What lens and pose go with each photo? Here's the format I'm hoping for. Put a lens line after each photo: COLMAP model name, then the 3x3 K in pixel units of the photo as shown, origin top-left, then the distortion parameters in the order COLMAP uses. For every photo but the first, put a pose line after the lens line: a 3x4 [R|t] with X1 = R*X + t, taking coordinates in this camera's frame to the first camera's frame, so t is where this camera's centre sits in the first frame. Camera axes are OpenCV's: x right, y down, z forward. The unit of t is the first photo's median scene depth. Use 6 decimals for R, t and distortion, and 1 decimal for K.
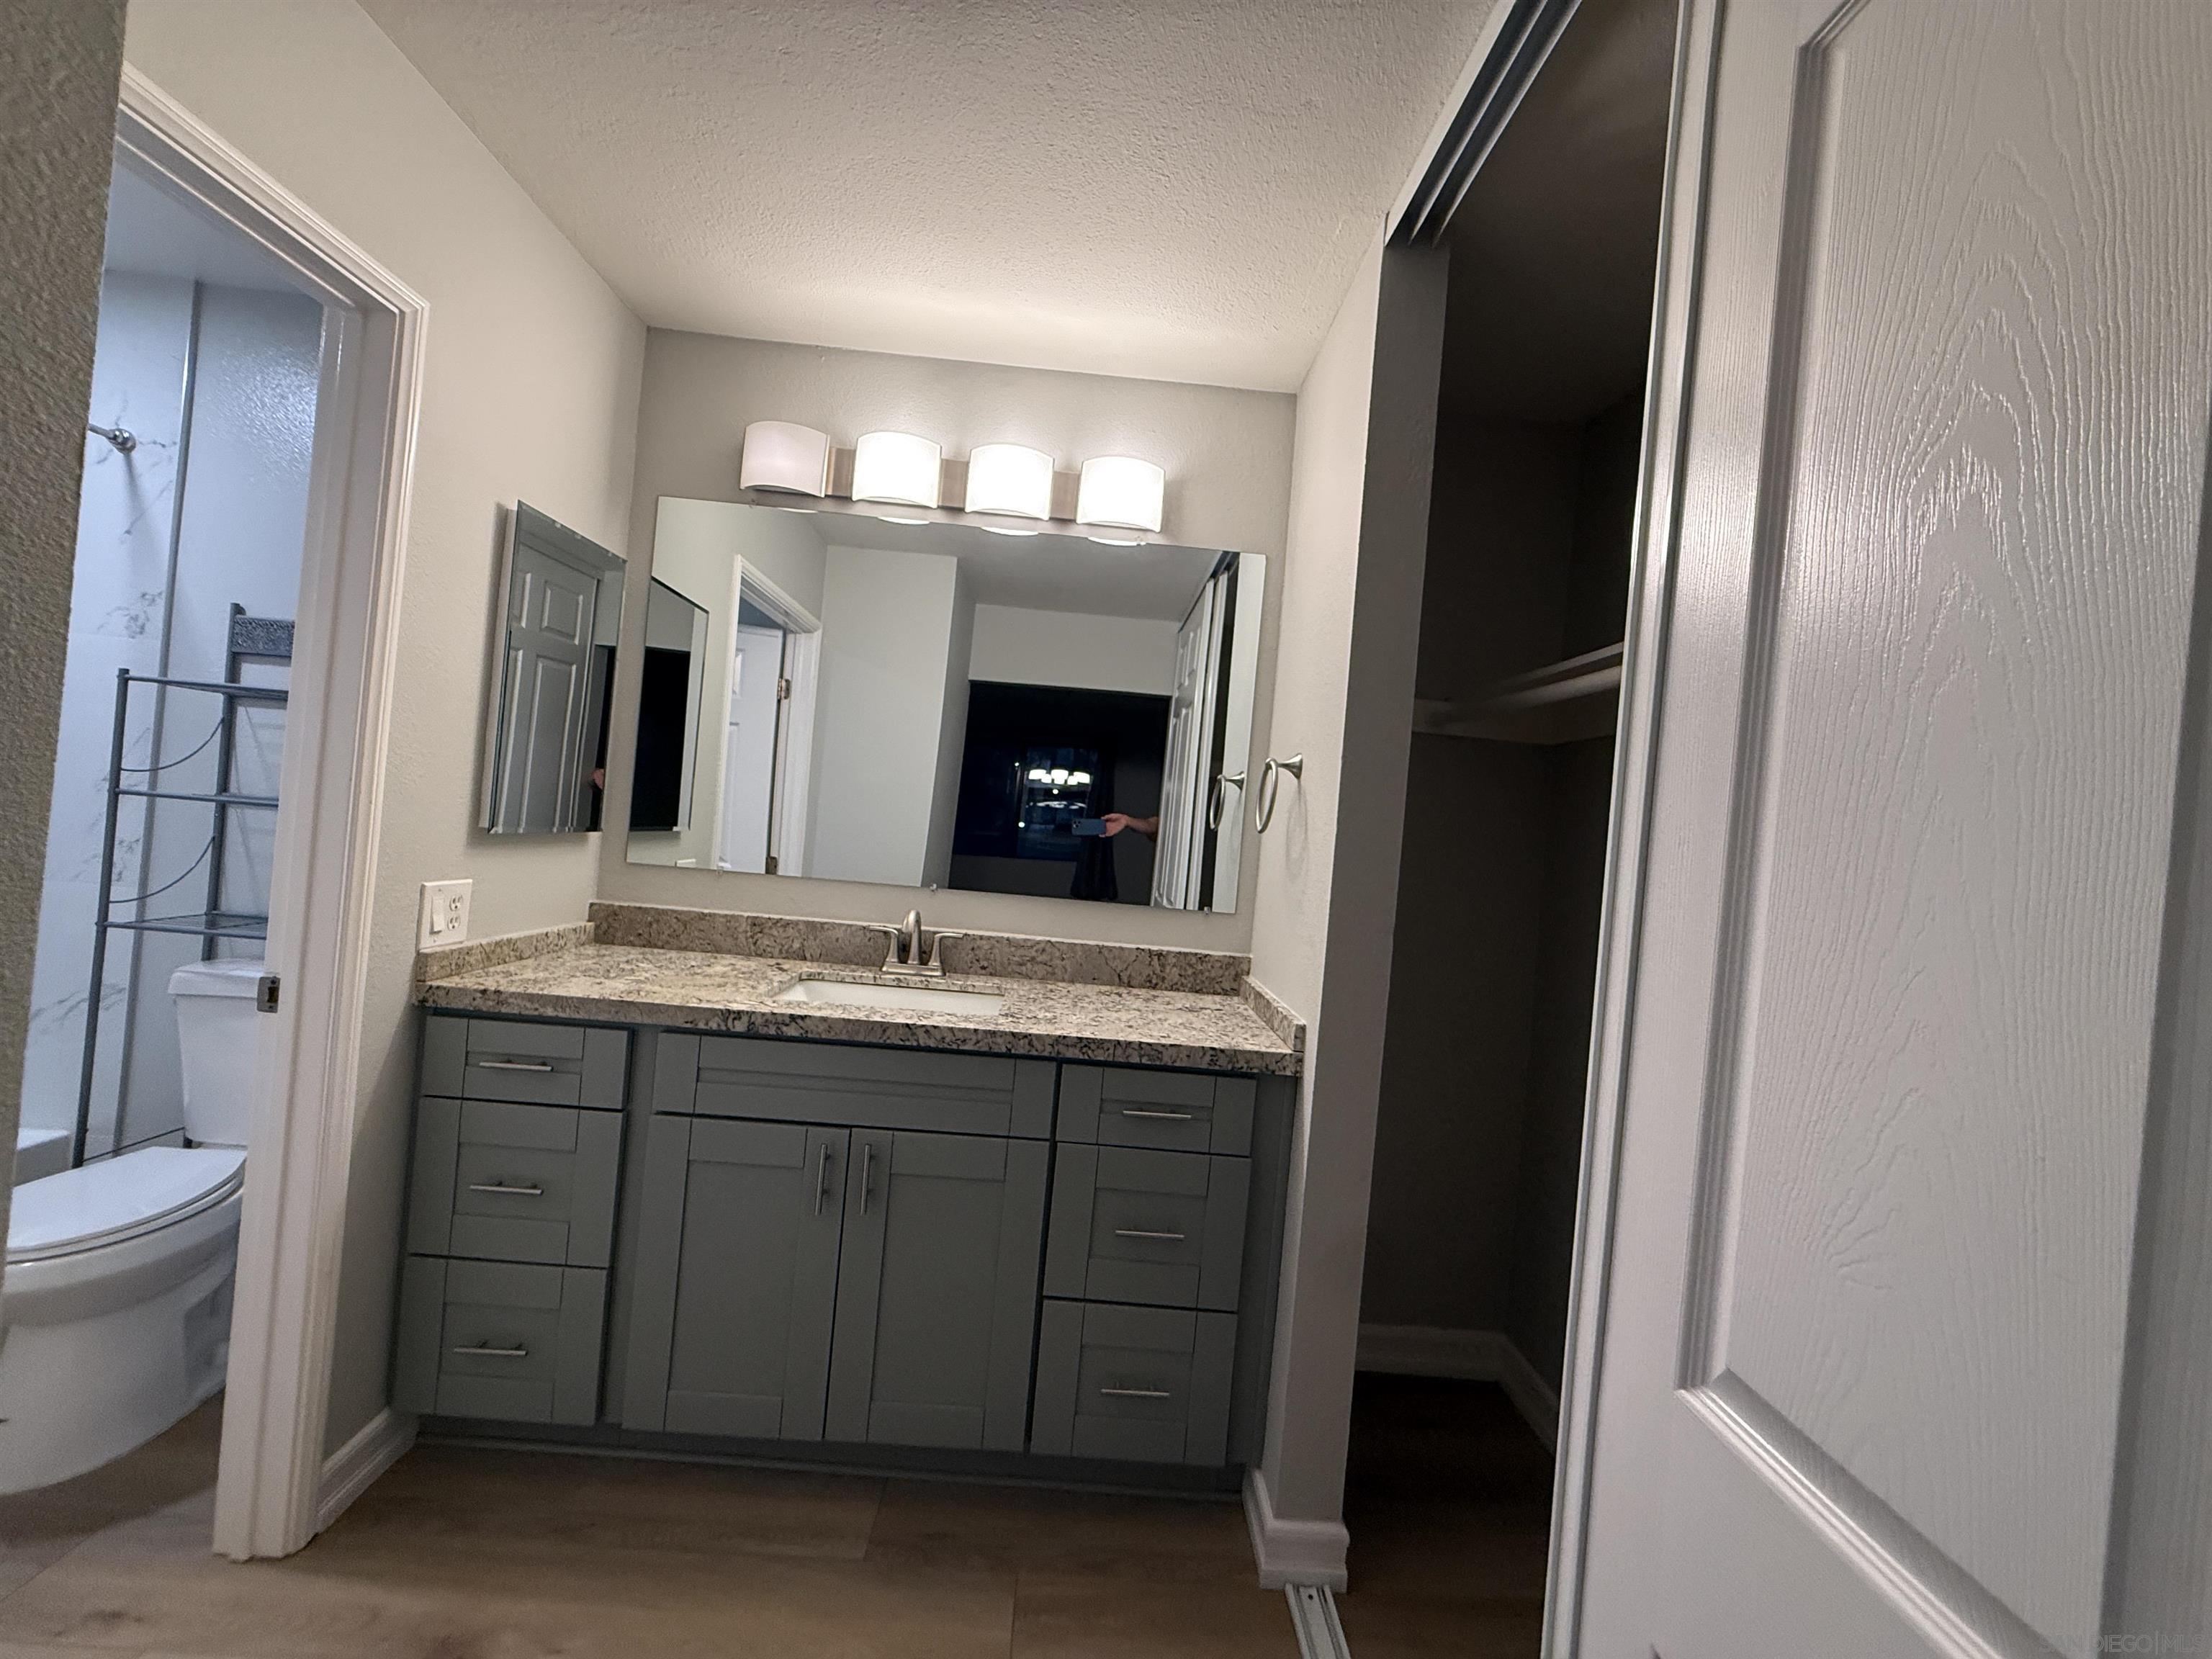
lens RADIAL K [[884.5, 0, 1102.1], [0, 884.5, 825.7], [0, 0, 1]] dist [0.000927, -0.000249]
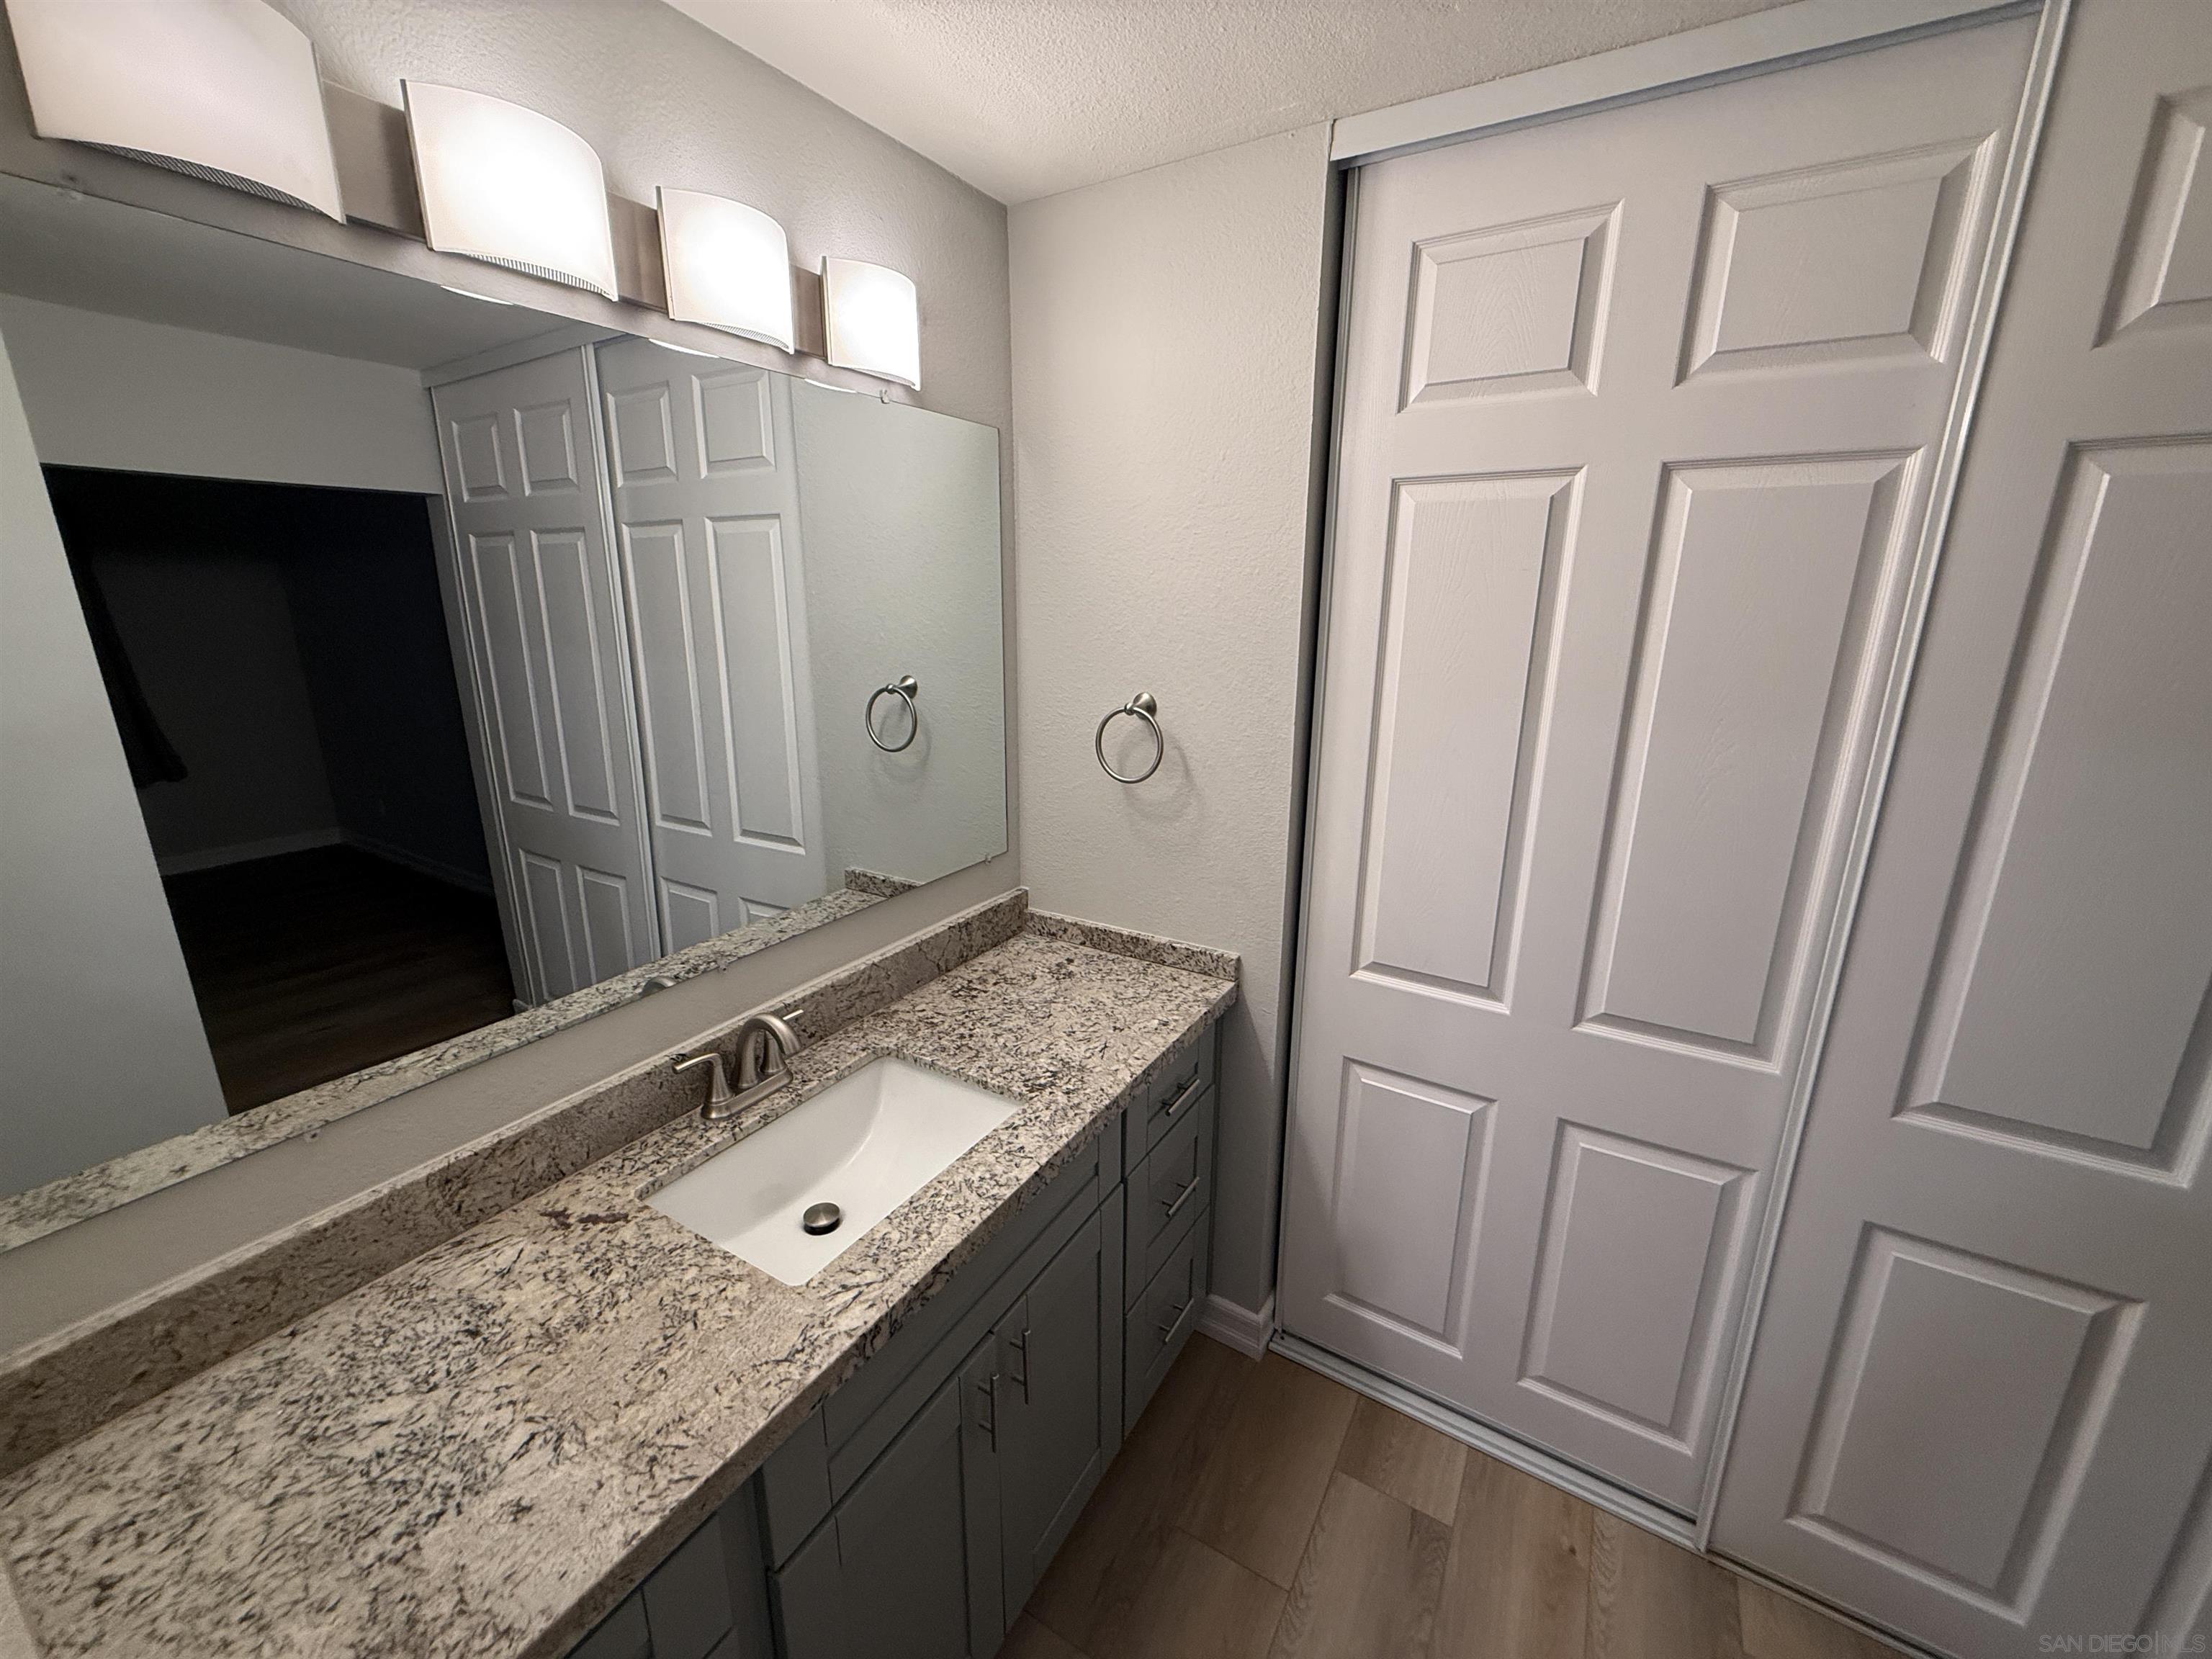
lens RADIAL K [[881.8, 0, 1100.6], [0, 881.8, 827.5], [0, 0, 1]] dist [-0.000980, 0.000522]
pose [[0.541036, -0.297290, 0.786701, -0.523772], [0.040323, 0.943530, 0.328824, -0.226893], [-0.840032, -0.146184, 0.522472, 0.453215]]
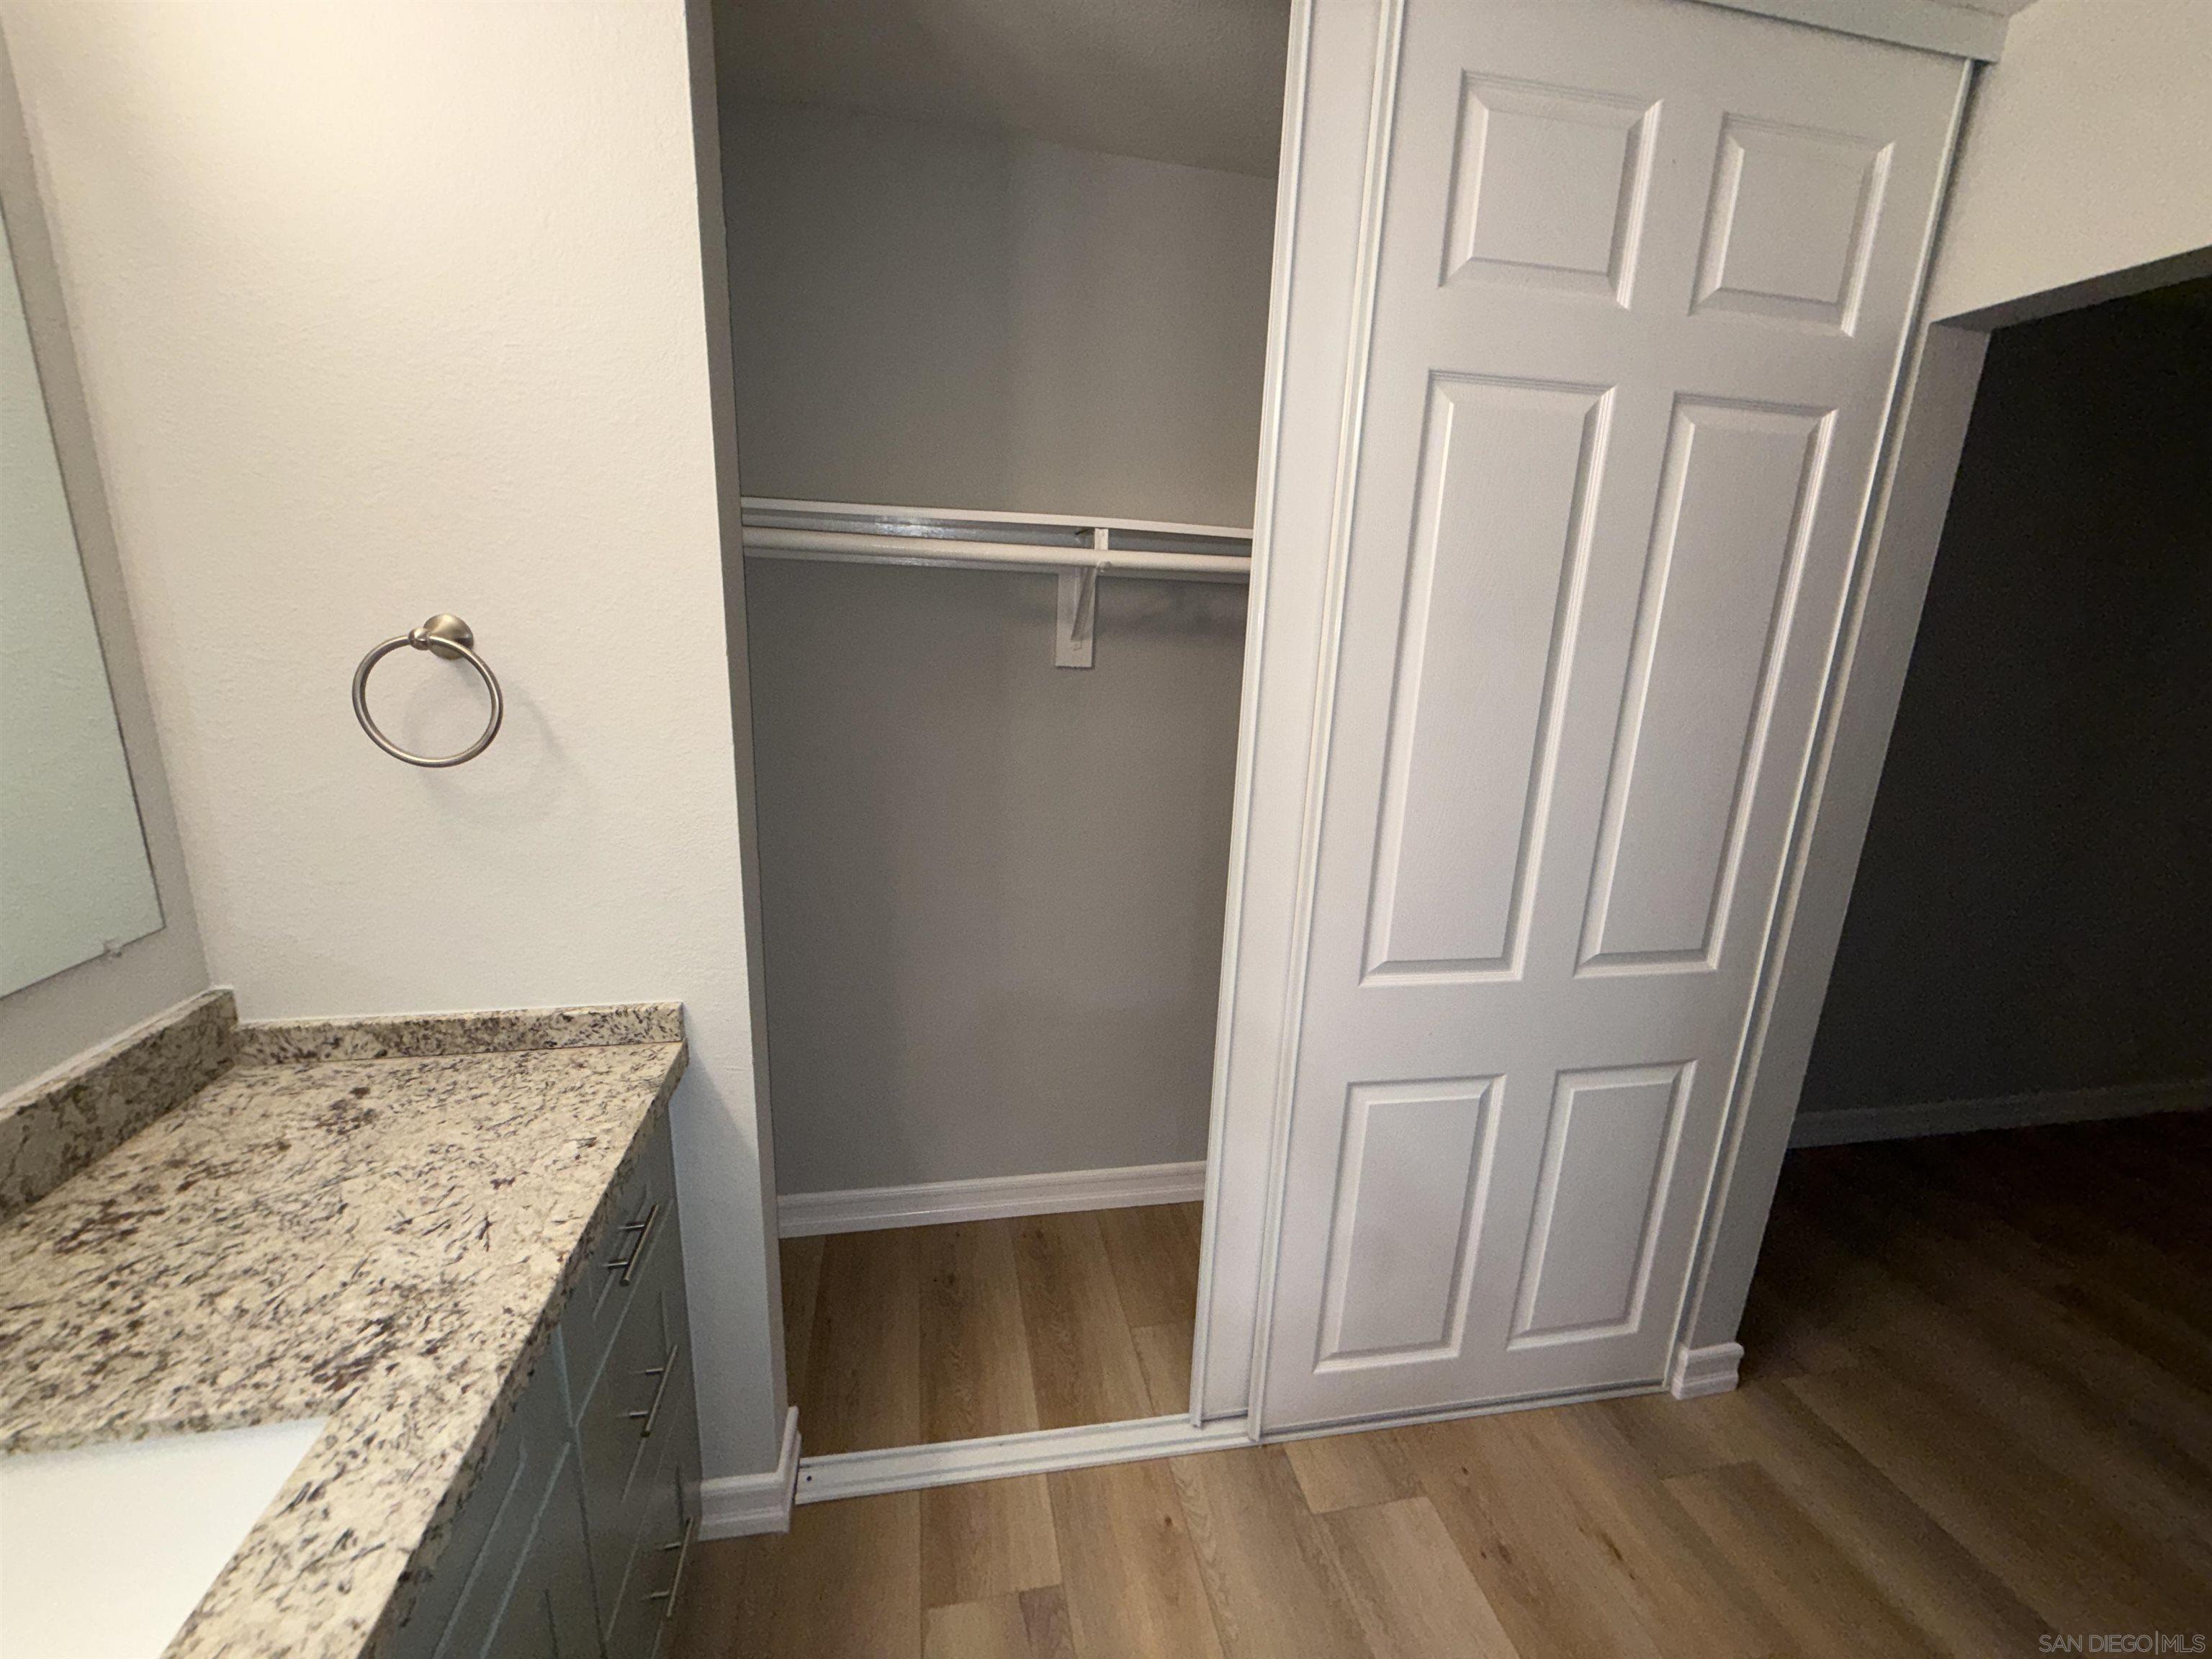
lens RADIAL K [[886.0, 0, 1105.3], [0, 886.0, 826.1], [0, 0, 1]] dist [-0.002828, 0.000328]
pose [[-0.161836, -0.327560, 0.930867, -0.372348], [-0.056312, 0.944830, 0.322684, -0.140672], [-0.985210, -0.000197, -0.171354, 0.589969]]
